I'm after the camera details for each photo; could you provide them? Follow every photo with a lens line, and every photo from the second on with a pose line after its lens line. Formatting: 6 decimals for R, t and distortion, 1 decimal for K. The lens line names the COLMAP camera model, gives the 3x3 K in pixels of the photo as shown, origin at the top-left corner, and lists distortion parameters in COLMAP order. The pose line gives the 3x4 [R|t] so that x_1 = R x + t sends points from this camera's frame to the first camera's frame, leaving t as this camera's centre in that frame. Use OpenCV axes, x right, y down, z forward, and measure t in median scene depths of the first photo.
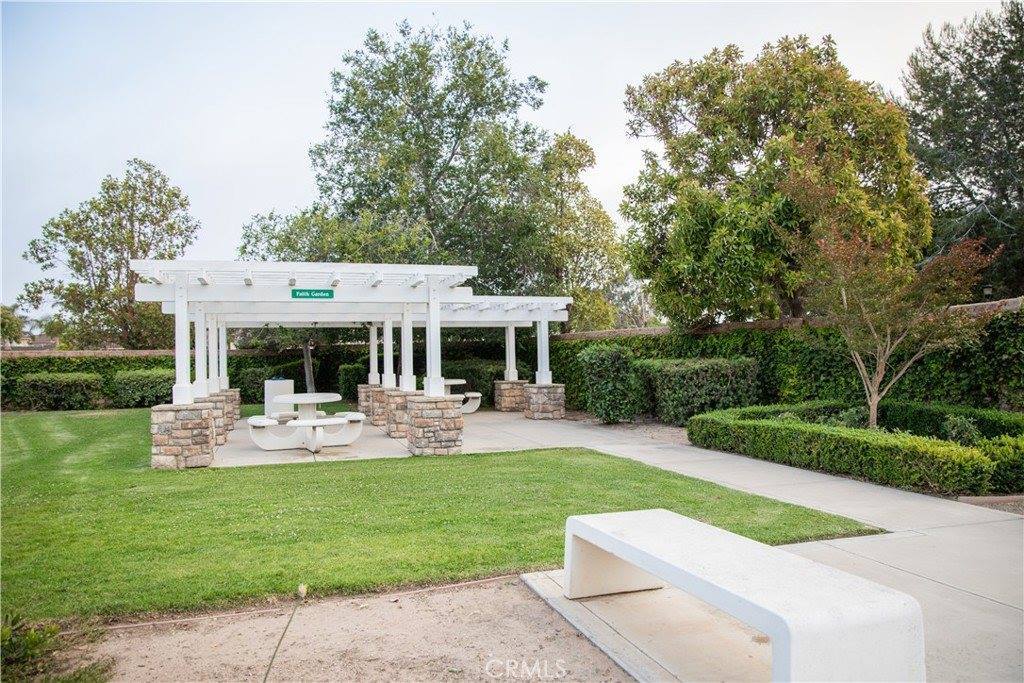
lens RADIAL K [[705.0, 0, 512.0], [0, 705.0, 341.5], [0, 0, 1]] dist [-0.071055, -0.003686]
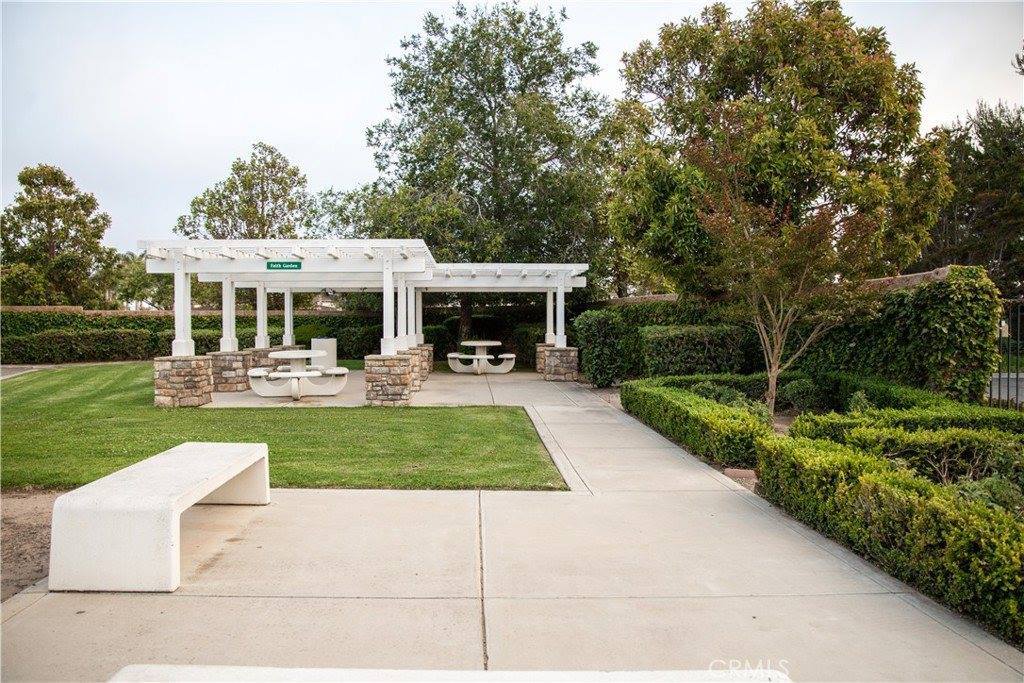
lens RADIAL K [[704.9, 0, 513.2], [0, 704.9, 342.5], [0, 0, 1]] dist [-0.105269, 0.073969]
pose [[0.964189, 0.023839, -0.264143, 0.232933], [-0.008861, 0.998292, 0.057750, -0.005787], [0.265068, -0.053341, 0.962753, -0.019421]]
